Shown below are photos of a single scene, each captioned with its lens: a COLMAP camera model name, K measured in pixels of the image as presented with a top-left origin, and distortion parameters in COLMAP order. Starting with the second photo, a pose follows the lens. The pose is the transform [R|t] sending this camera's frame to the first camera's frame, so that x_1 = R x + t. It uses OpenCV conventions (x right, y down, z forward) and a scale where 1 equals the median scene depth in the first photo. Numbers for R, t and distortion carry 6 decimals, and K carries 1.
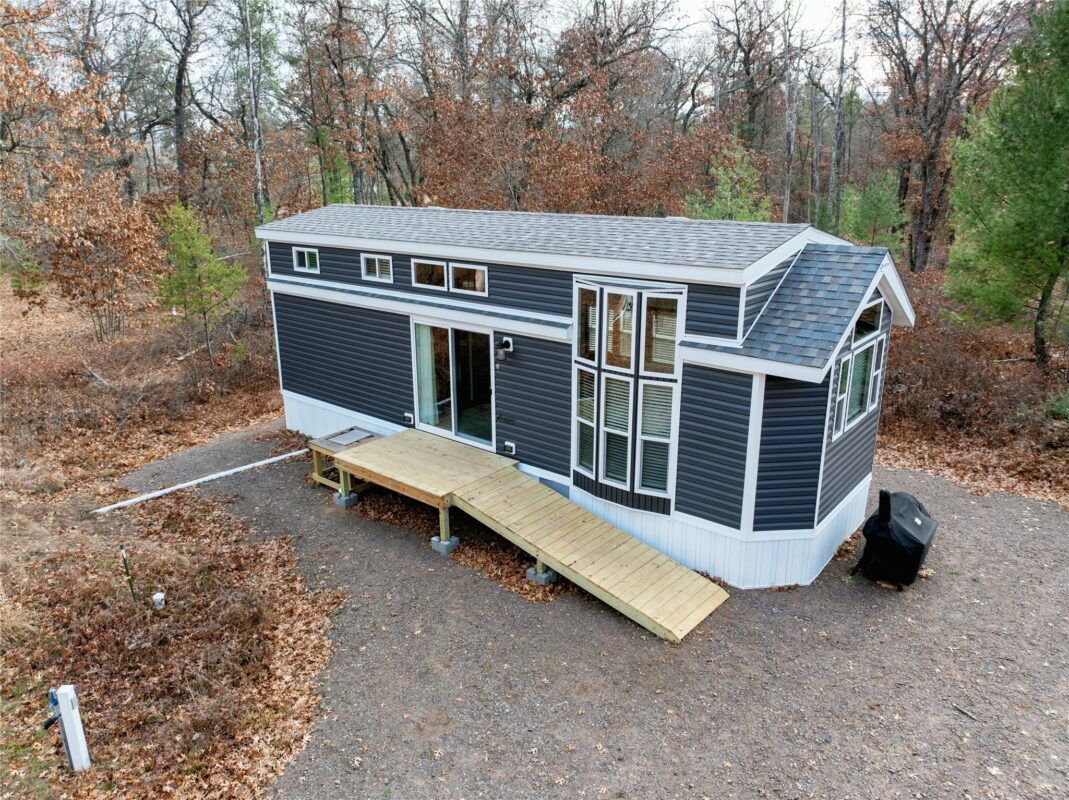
lens RADIAL K [[738.9, 0, 539.3], [0, 738.9, 399.6], [0, 0, 1]] dist [-0.021577, -0.005492]
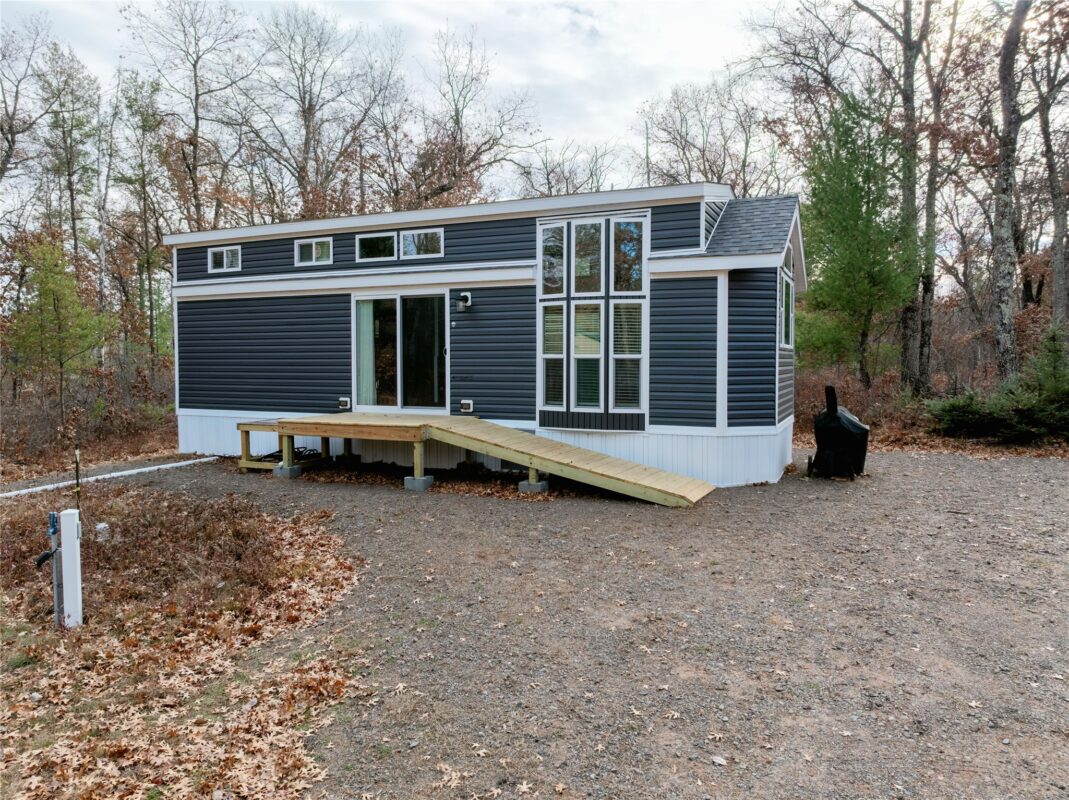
lens RADIAL K [[738.9, 0, 537.8], [0, 738.9, 394.5], [0, 0, 1]] dist [-0.021577, -0.005492]
pose [[0.966505, -0.013099, 0.256313, -0.232695], [0.074244, 0.970266, -0.230371, 0.330112], [-0.245674, 0.241685, 0.938740, 0.040627]]
